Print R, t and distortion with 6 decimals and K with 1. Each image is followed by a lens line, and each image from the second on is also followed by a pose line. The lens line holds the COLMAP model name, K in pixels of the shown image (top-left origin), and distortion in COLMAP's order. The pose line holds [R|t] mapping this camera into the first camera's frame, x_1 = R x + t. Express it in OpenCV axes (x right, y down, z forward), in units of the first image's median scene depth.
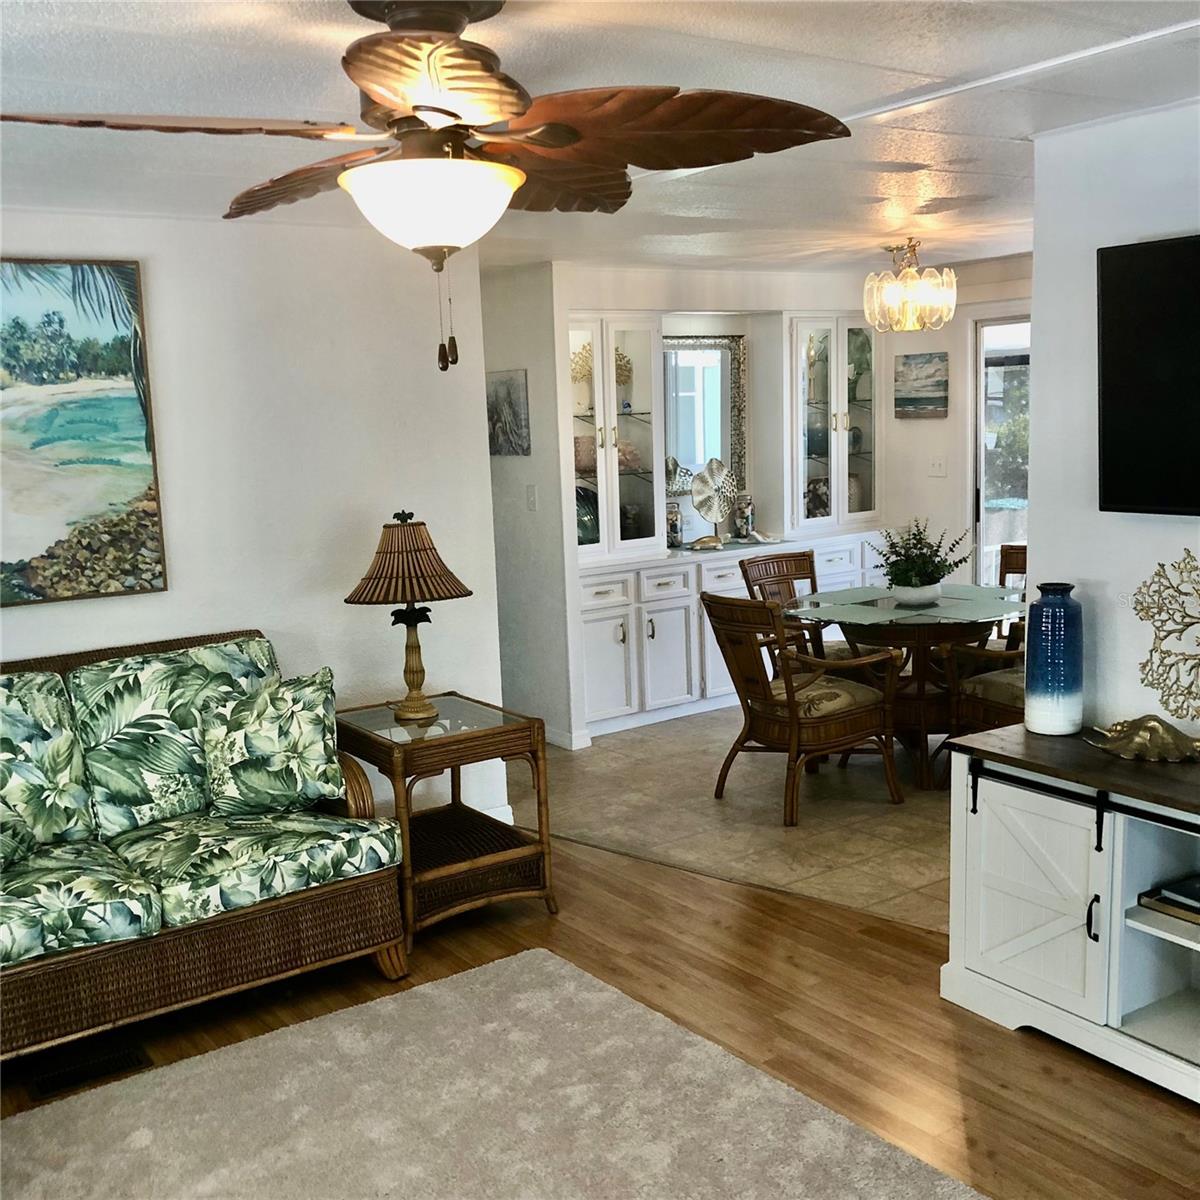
lens RADIAL K [[1345.1, 0, 595.6], [0, 1345.1, 596.1], [0, 0, 1]] dist [0.095720, 0.000000]
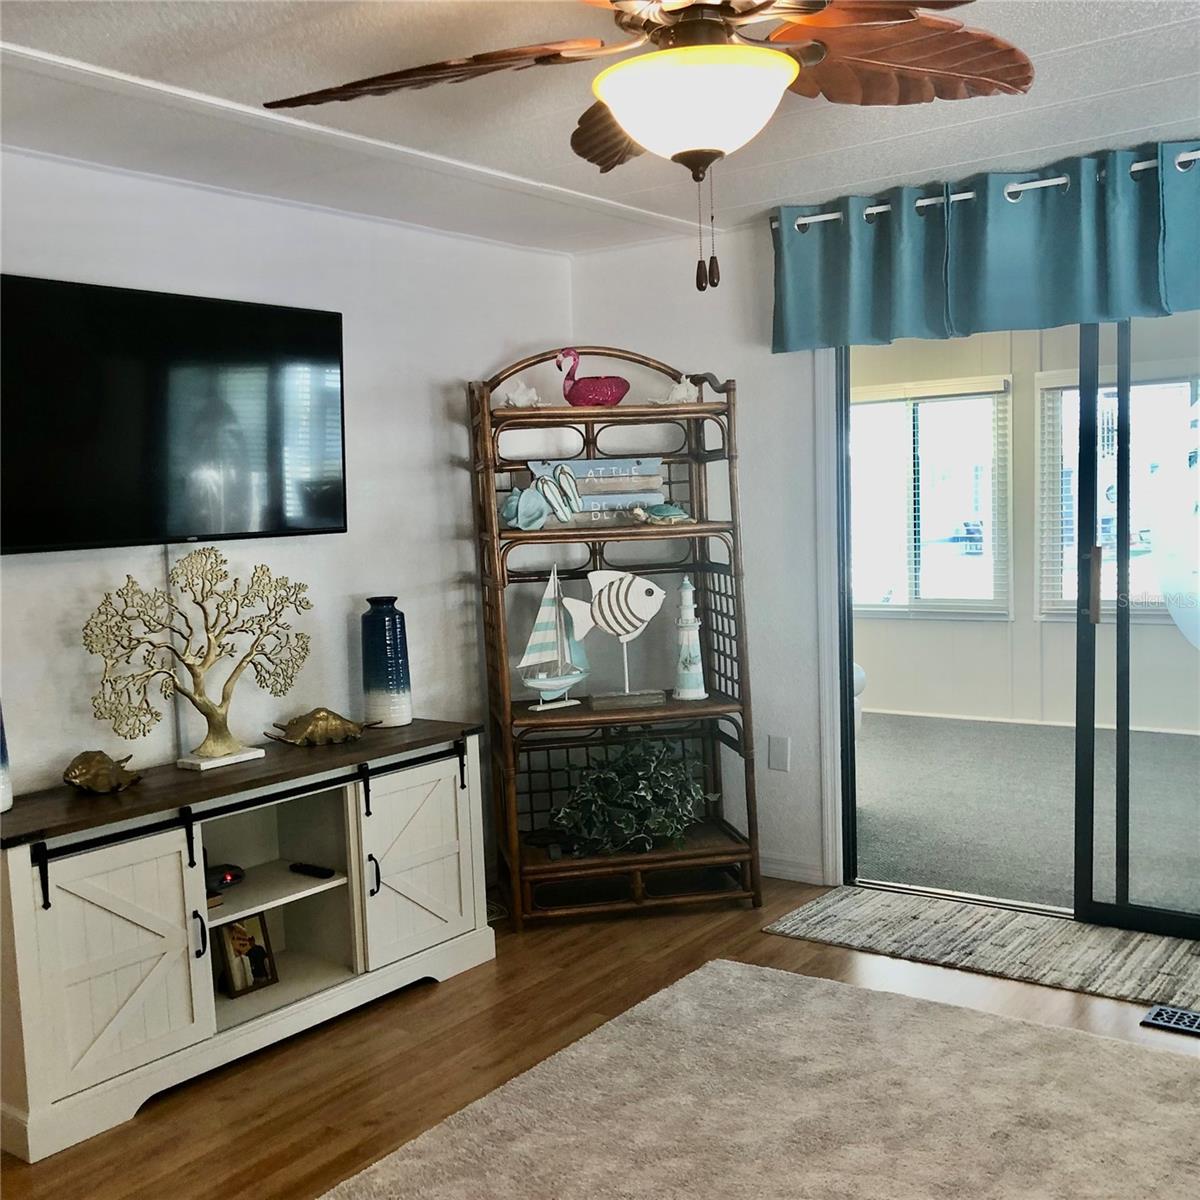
lens RADIAL K [[1345.1, 0, 598.3], [0, 1345.1, 608.3], [0, 0, 1]] dist [0.095720, 0.000000]
pose [[-0.303329, -0.035136, 0.952238, -0.956331], [0.191731, 0.976631, 0.097110, -0.058531], [-0.933397, 0.212030, -0.289504, 1.356049]]
